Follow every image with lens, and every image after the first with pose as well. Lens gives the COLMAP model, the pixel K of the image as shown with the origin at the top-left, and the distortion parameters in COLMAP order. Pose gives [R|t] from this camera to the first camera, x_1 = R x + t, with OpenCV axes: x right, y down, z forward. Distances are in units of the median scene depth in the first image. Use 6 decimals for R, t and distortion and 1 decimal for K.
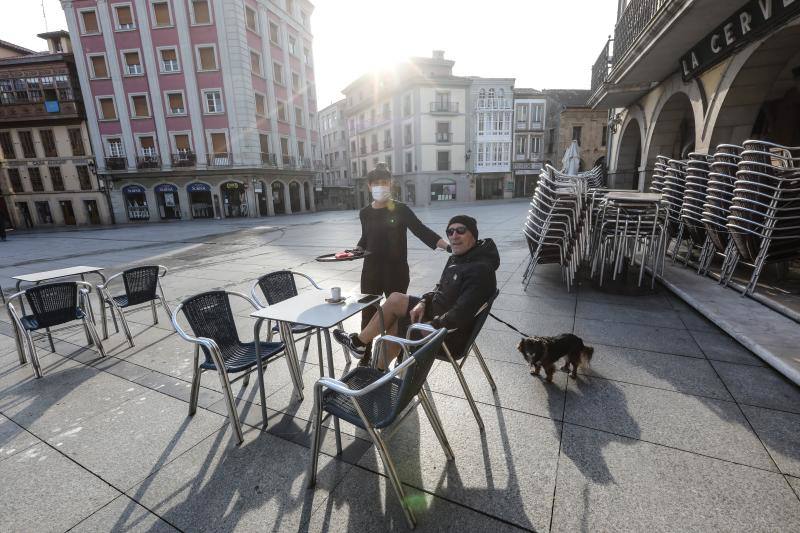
lens RADIAL K [[355.0, 0, 400.0], [0, 355.0, 266.5], [0, 0, 1]] dist [-0.000512, -0.000463]
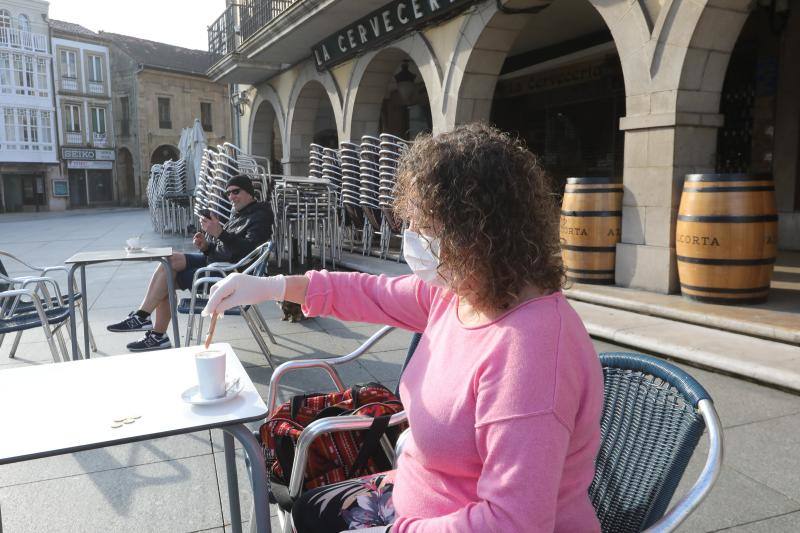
lens RADIAL K [[656.8, 0, 400.0], [0, 656.8, 266.5], [0, 0, 1]] dist [0.009579, 0.005137]
pose [[0.686571, -0.066040, 0.724058, -0.393617], [0.150035, 0.987301, -0.052218, 0.135589], [-0.711414, 0.144486, 0.687760, -0.324787]]
